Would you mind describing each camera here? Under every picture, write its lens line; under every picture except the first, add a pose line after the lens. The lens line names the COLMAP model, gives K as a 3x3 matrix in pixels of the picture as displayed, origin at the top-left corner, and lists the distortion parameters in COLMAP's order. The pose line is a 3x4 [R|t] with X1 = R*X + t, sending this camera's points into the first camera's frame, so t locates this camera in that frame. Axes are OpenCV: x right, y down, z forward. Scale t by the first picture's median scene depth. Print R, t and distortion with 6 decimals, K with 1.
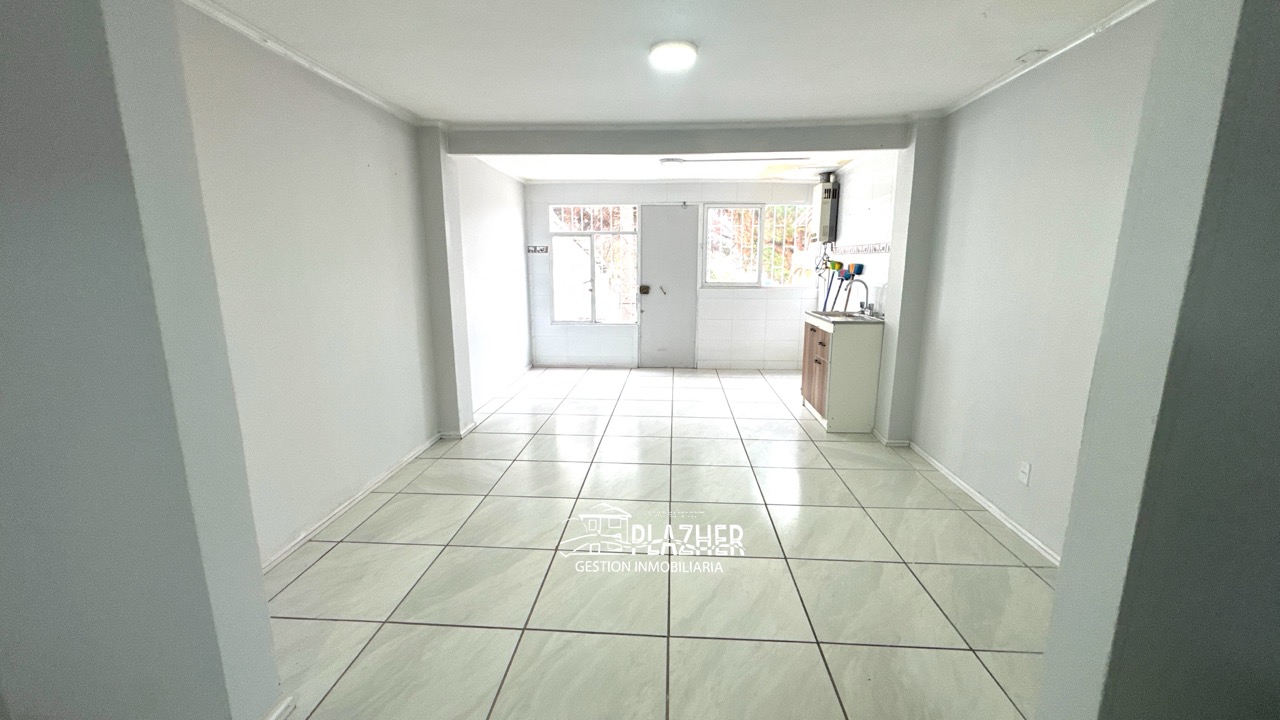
lens RADIAL K [[514.8, 0, 643.6], [0, 514.8, 358.6], [0, 0, 1]] dist [-0.000680, 0.000053]
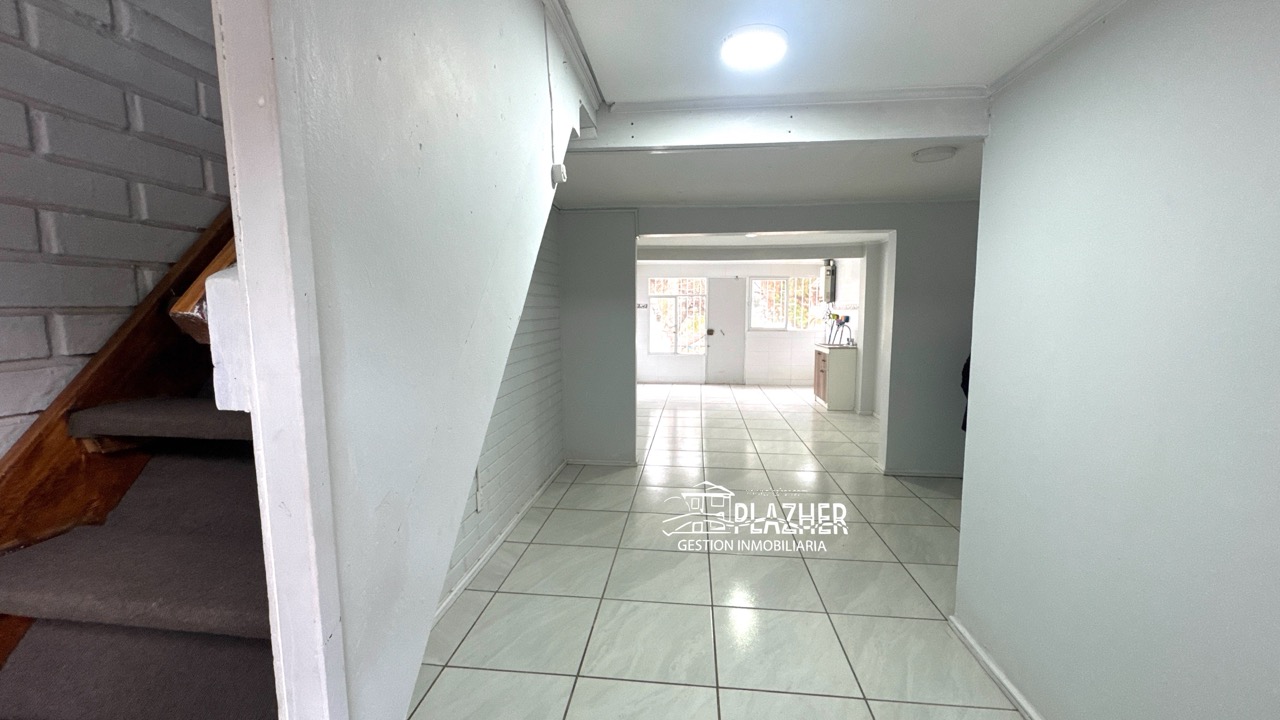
lens RADIAL K [[514.8, 0, 637.7], [0, 514.8, 362.8], [0, 0, 1]] dist [-0.000680, 0.000053]
pose [[0.998546, 0.002750, -0.053837, -0.134614], [-0.007076, 0.996743, -0.080327, 0.083402], [0.053441, 0.080591, 0.995314, -0.538383]]
